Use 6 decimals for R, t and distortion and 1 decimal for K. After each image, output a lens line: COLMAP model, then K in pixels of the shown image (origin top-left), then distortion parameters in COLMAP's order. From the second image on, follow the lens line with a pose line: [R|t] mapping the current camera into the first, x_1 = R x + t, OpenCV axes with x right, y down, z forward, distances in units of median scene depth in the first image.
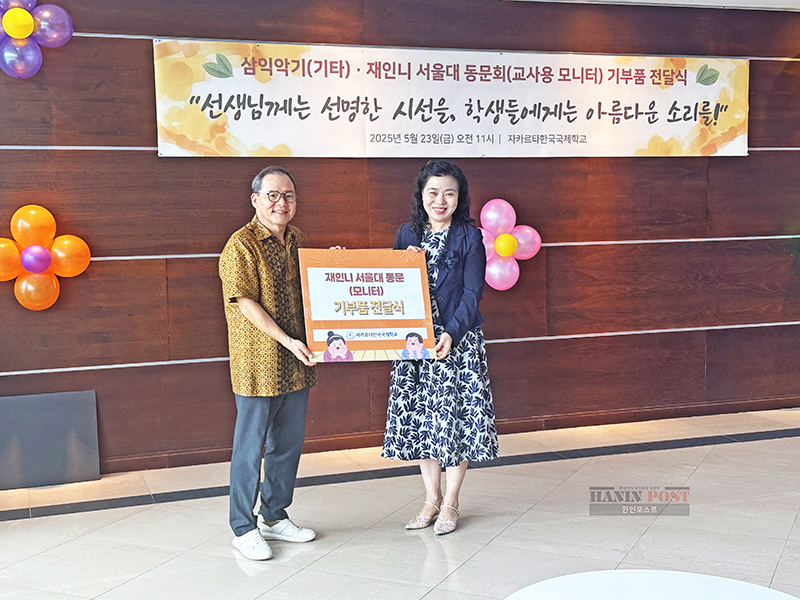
lens RADIAL K [[1092.9, 0, 409.2], [0, 1092.9, 277.7], [0, 0, 1]] dist [0.283197, 0.000000]
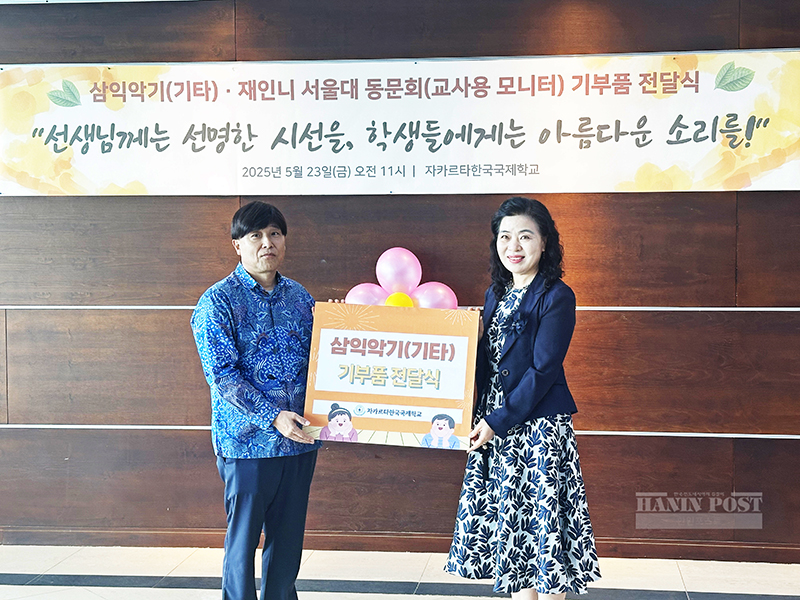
lens RADIAL K [[1342.3, 0, 399.6], [0, 1342.3, 296.7], [0, 0, 1]] dist [0.294768, 0.000000]
pose [[0.879914, 0.029552, -0.474214, 0.502862], [-0.042607, 0.998951, -0.016805, -0.019159], [0.473220, 0.034992, 0.880249, 0.147285]]
